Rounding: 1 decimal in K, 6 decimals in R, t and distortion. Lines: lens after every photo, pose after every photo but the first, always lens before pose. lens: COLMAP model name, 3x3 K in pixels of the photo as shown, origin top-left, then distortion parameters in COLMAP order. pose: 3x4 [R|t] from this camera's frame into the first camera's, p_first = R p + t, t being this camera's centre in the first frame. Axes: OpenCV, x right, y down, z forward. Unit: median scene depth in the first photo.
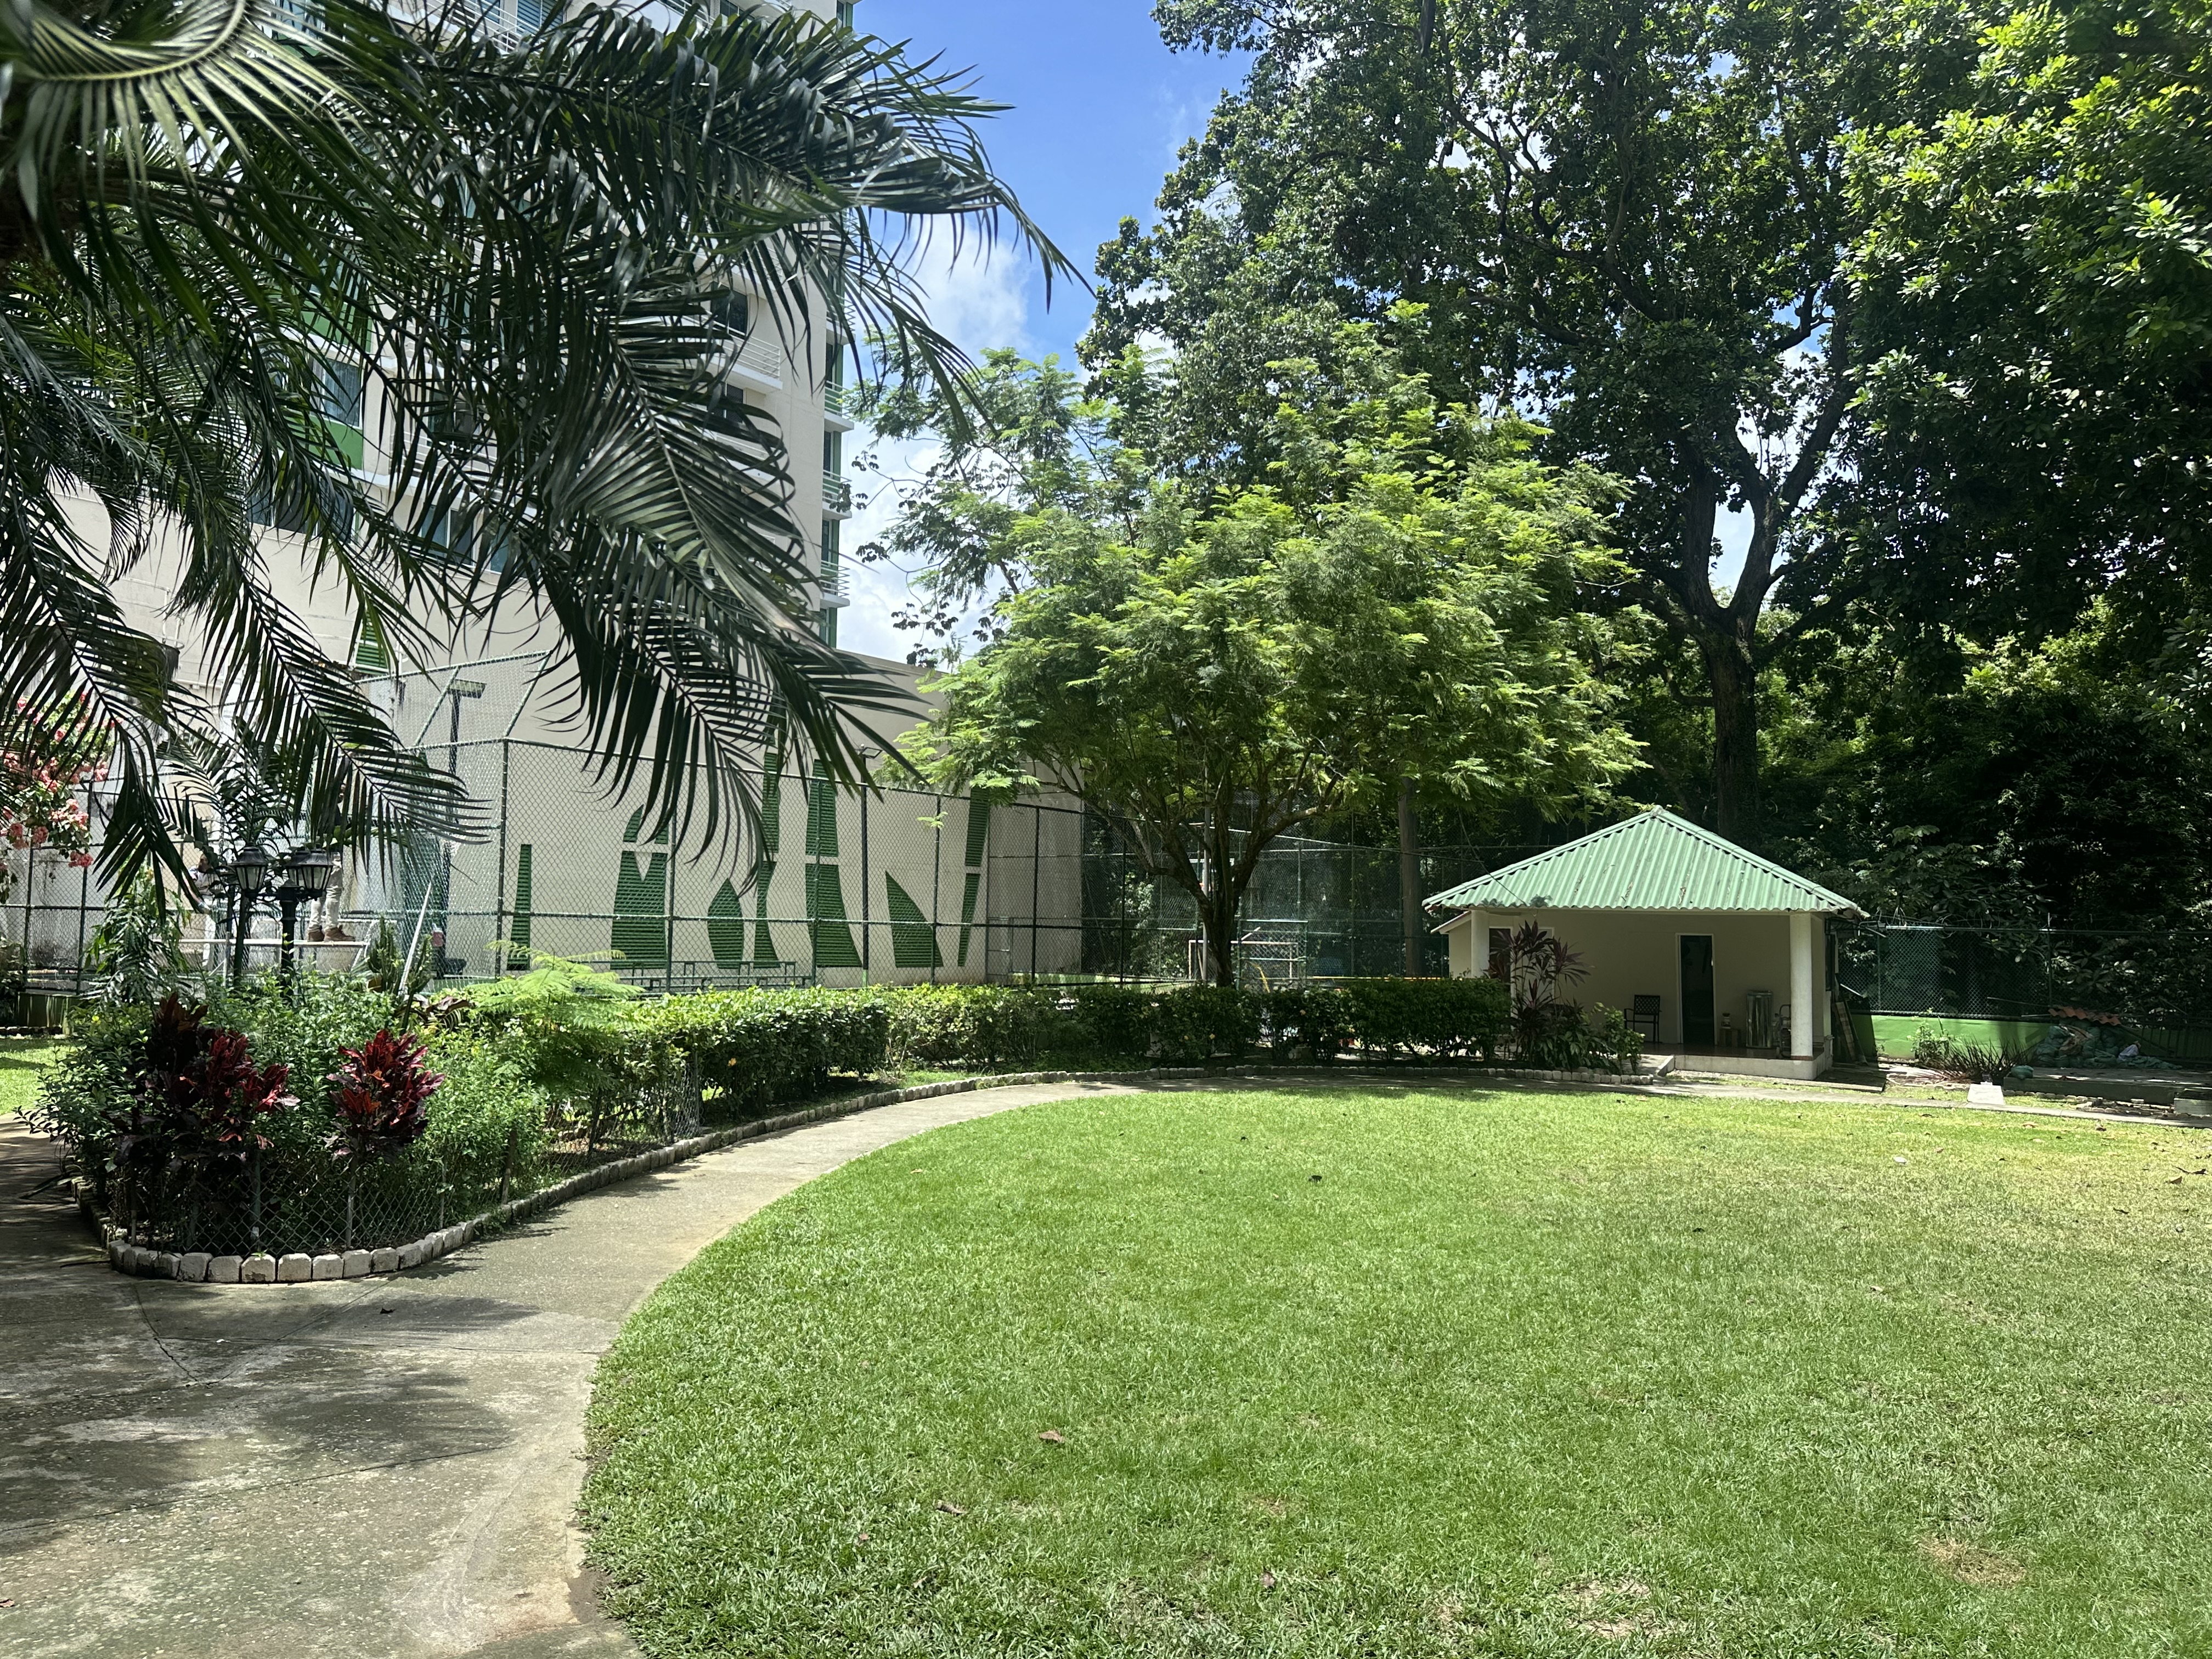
lens RADIAL K [[1560.1, 0, 1106.1], [0, 1560.1, 828.4], [0, 0, 1]] dist [0.065077, -0.085982]
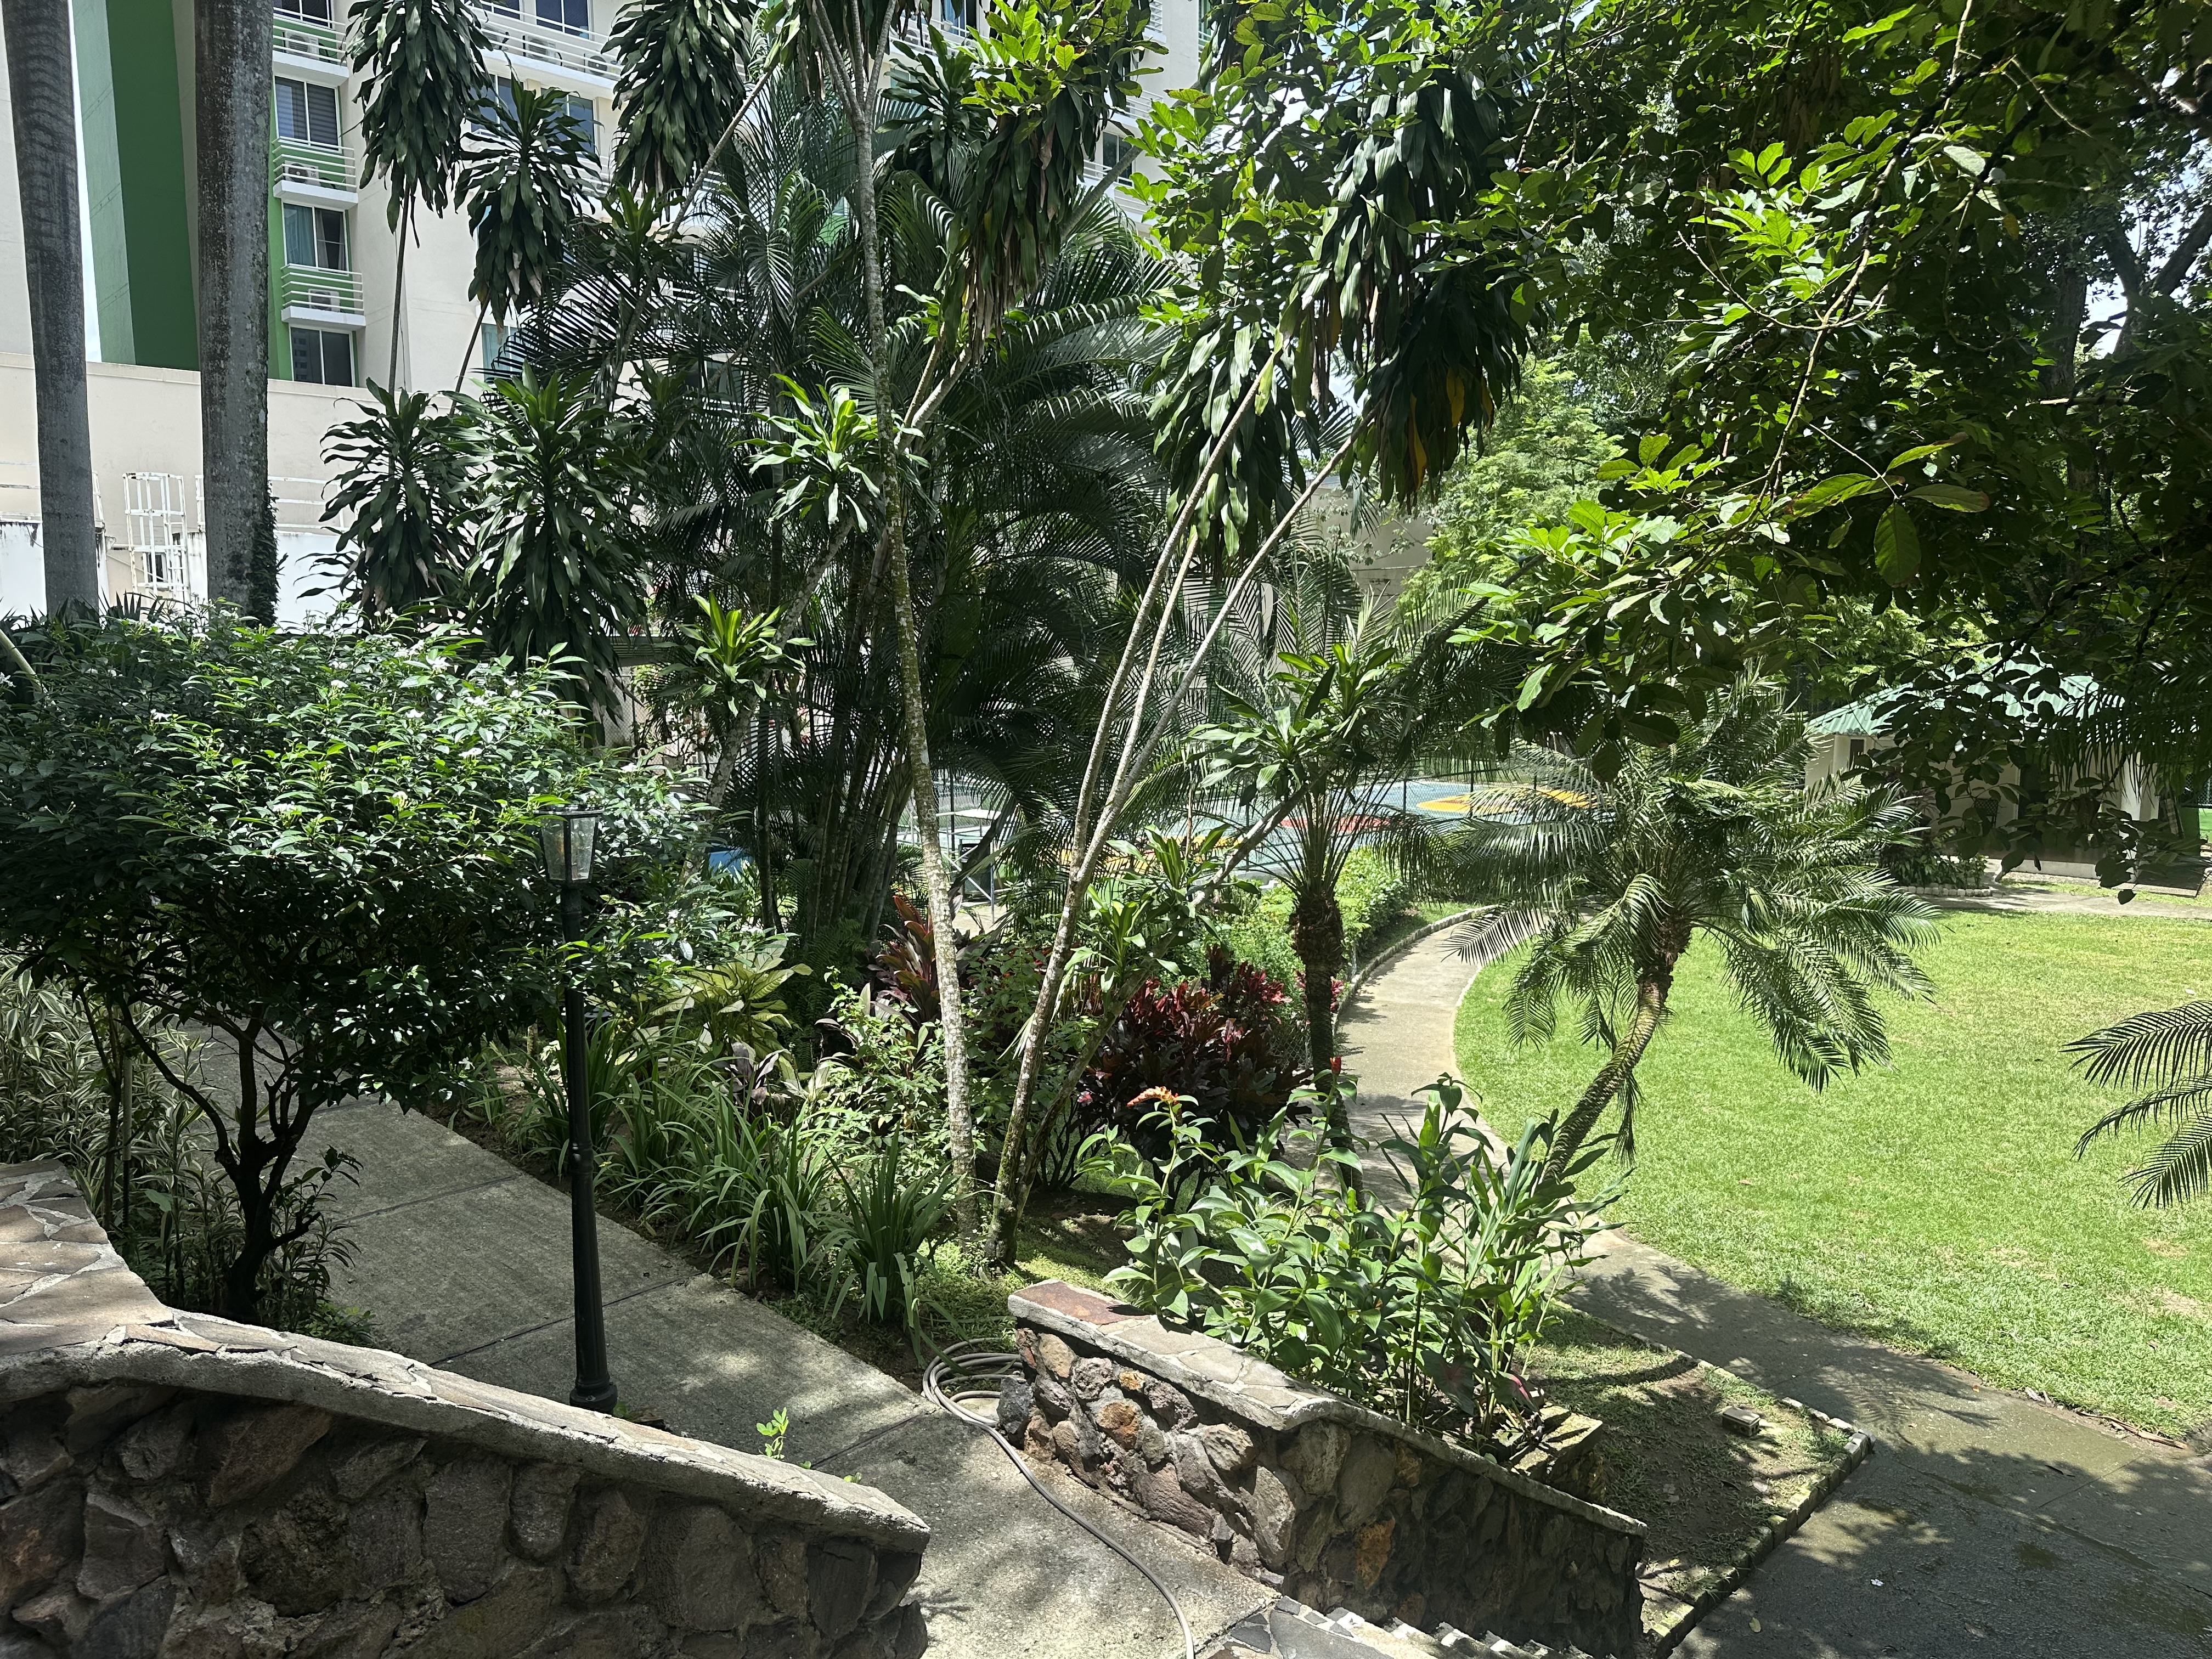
lens RADIAL K [[1560.1, 0, 1106.9], [0, 1560.1, 831.0], [0, 0, 1]] dist [0.065077, -0.085982]
pose [[0.986386, 0.004575, -0.164384, -0.476697], [0.025984, 0.982720, 0.183265, -0.469842], [0.162382, -0.185041, 0.969222, -1.077274]]
